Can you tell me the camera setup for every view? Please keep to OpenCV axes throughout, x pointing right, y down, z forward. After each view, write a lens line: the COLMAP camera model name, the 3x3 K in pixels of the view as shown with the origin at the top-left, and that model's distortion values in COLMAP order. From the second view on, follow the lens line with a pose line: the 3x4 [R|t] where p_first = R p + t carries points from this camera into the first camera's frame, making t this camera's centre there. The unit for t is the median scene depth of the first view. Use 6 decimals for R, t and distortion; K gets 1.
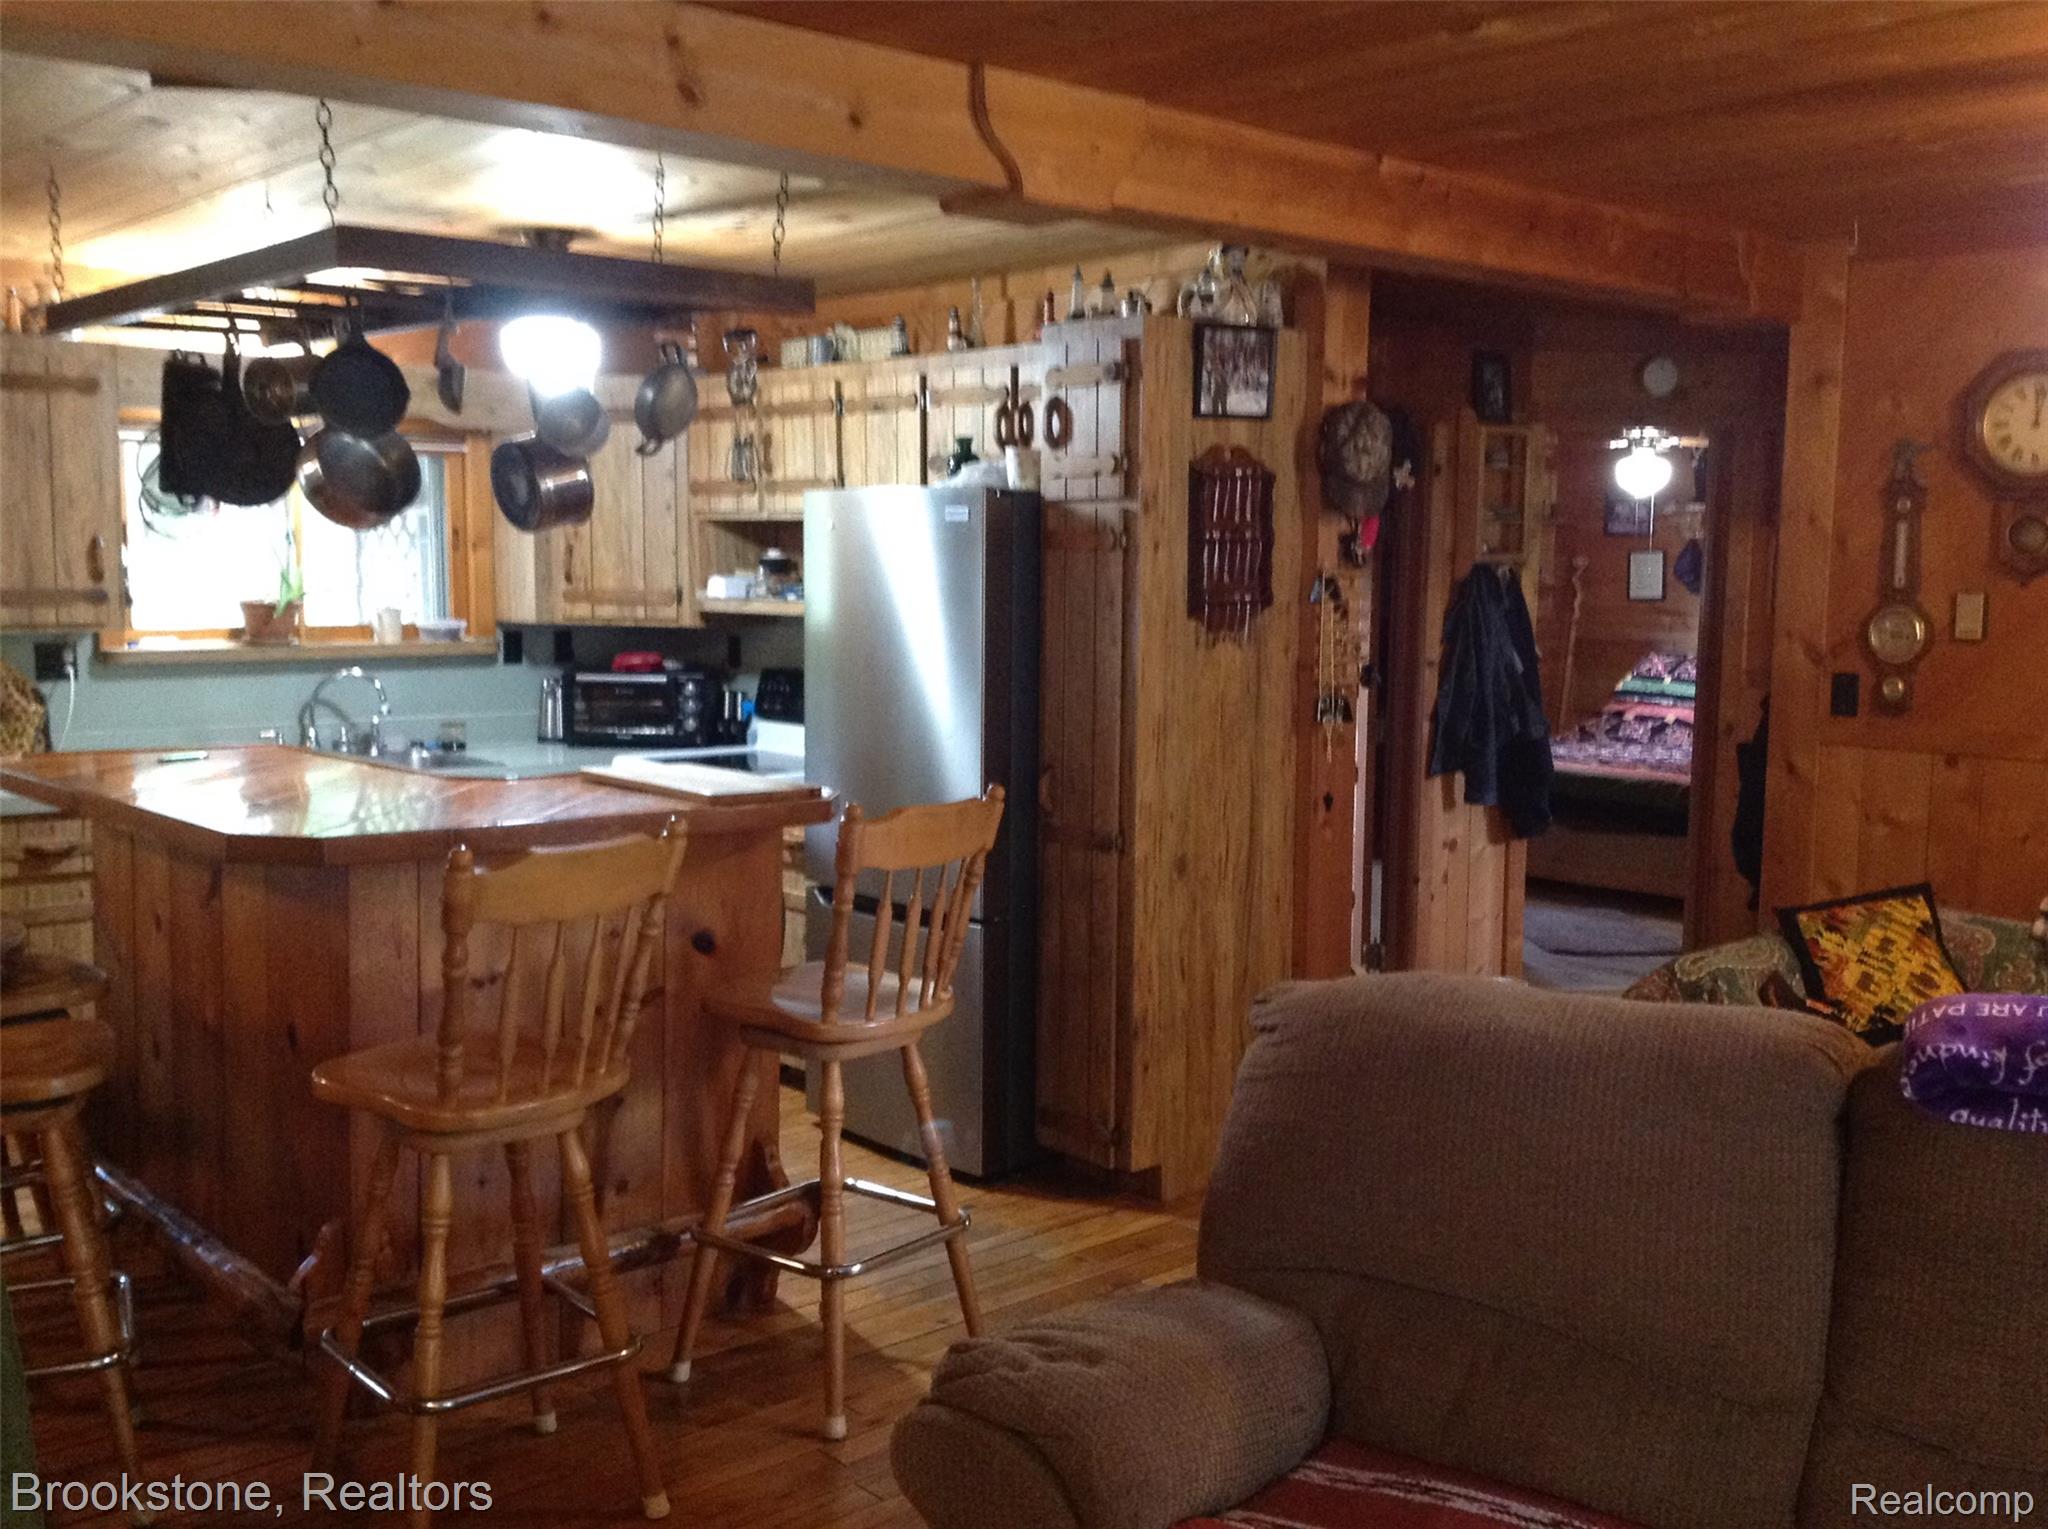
lens RADIAL K [[2031.9, 0, 1010.0], [0, 2031.9, 766.6], [0, 0, 1]] dist [0.244905, -0.553023]
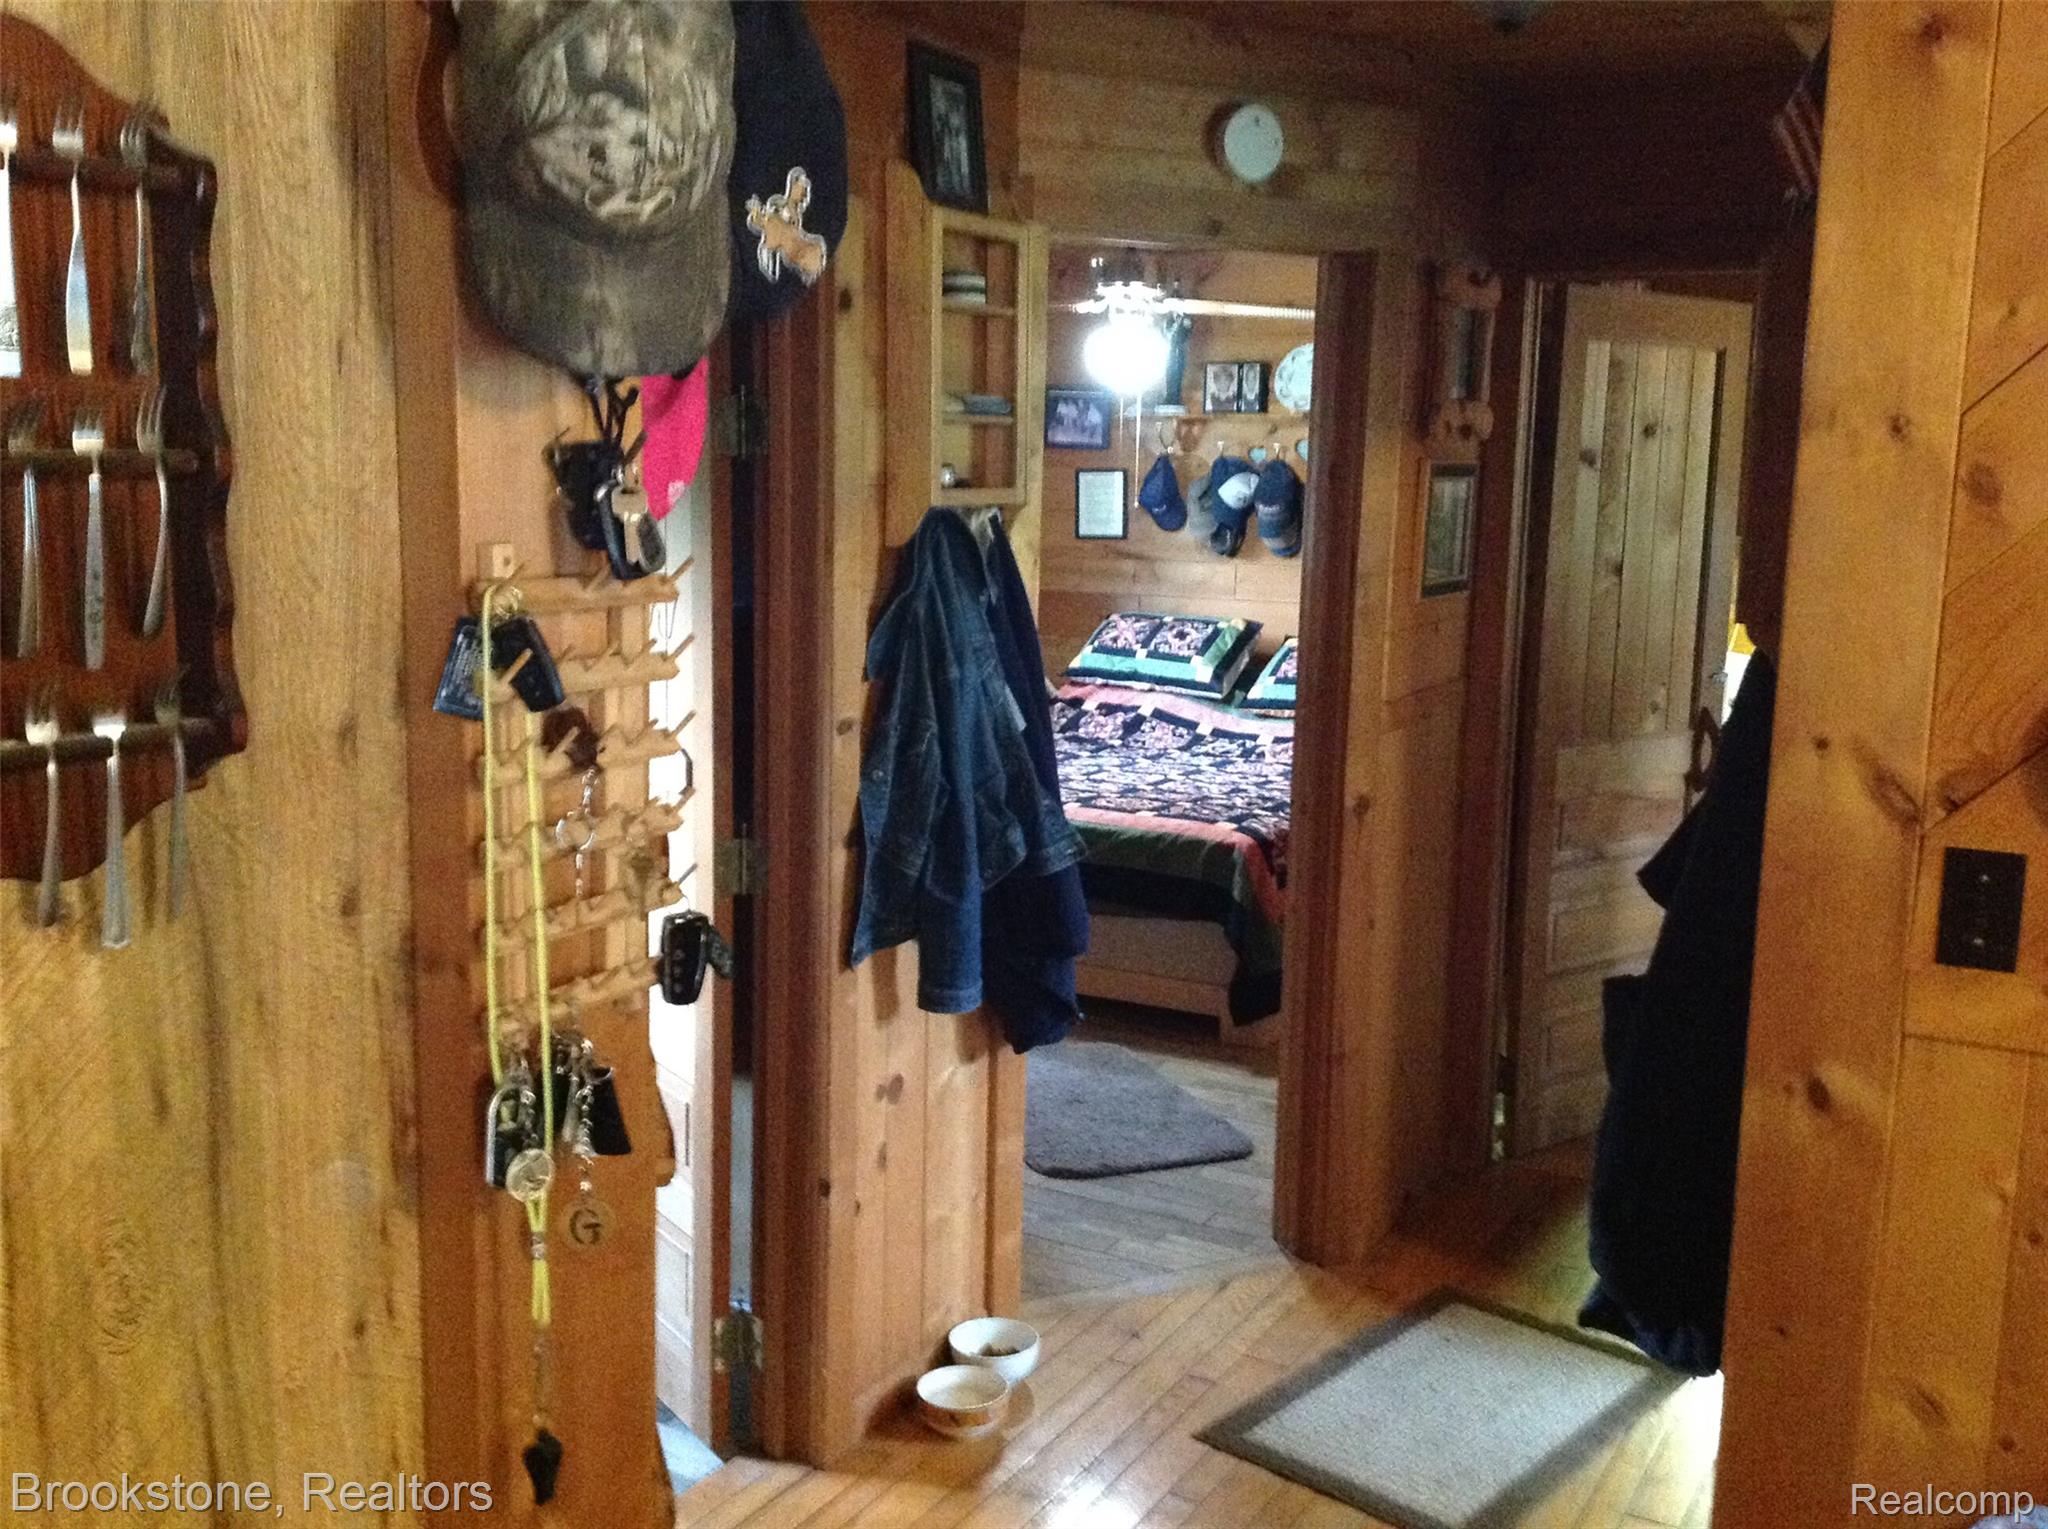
lens RADIAL K [[2072.7, 0, 1073.7], [0, 2072.7, 767.6], [0, 0, 1]] dist [0.219121, -0.625121]
pose [[0.944675, -0.036293, 0.325994, 0.099507], [0.021320, 0.998552, 0.049386, -0.062113], [-0.327315, -0.039703, 0.944081, 0.534350]]
